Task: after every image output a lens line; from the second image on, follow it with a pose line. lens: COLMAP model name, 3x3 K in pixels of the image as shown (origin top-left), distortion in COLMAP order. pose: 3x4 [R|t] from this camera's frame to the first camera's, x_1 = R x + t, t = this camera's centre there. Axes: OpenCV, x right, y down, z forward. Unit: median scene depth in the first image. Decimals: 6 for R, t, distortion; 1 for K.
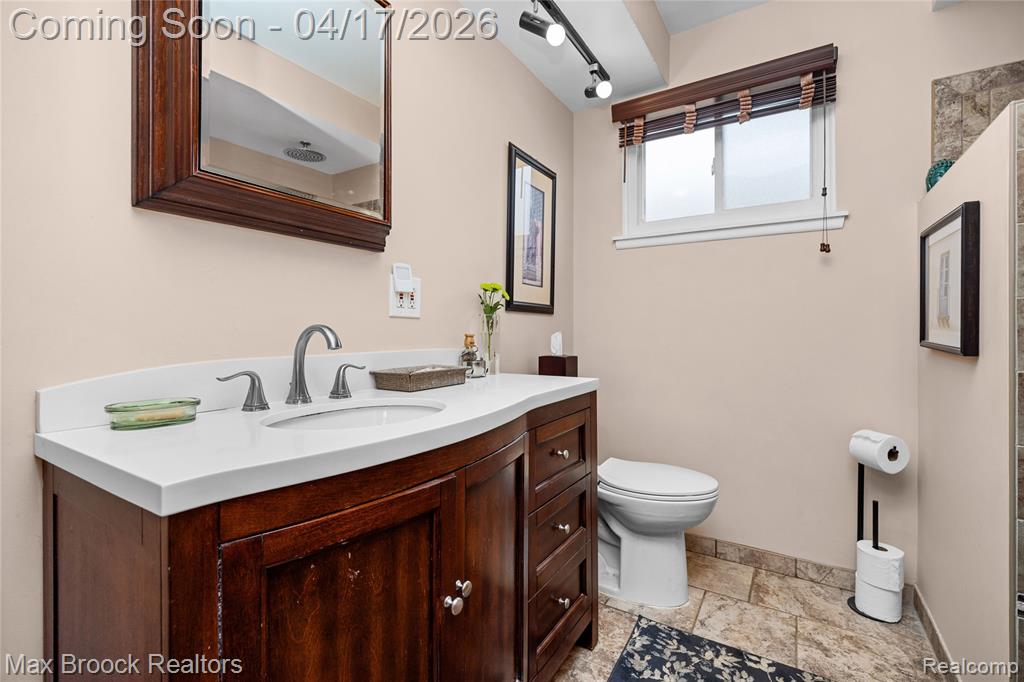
lens RADIAL K [[458.6, 0, 508.8], [0, 458.6, 327.1], [0, 0, 1]] dist [0.000006, 0.000031]
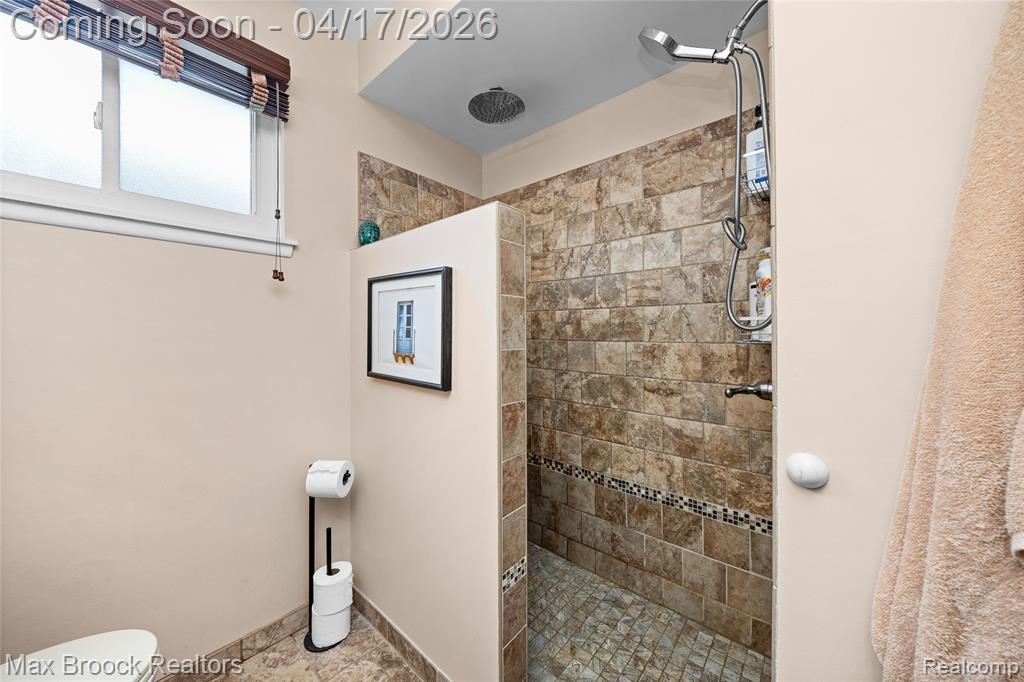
lens RADIAL K [[361.0, 0, 510.4], [0, 361.0, 330.5], [0, 0, 1]] dist [-0.000249, 0.000264]
pose [[0.147424, 0.004785, 0.989062, 0.048169], [-0.000770, 0.999989, -0.004723, -0.063815], [-0.989073, -0.000066, 0.147426, 0.465248]]
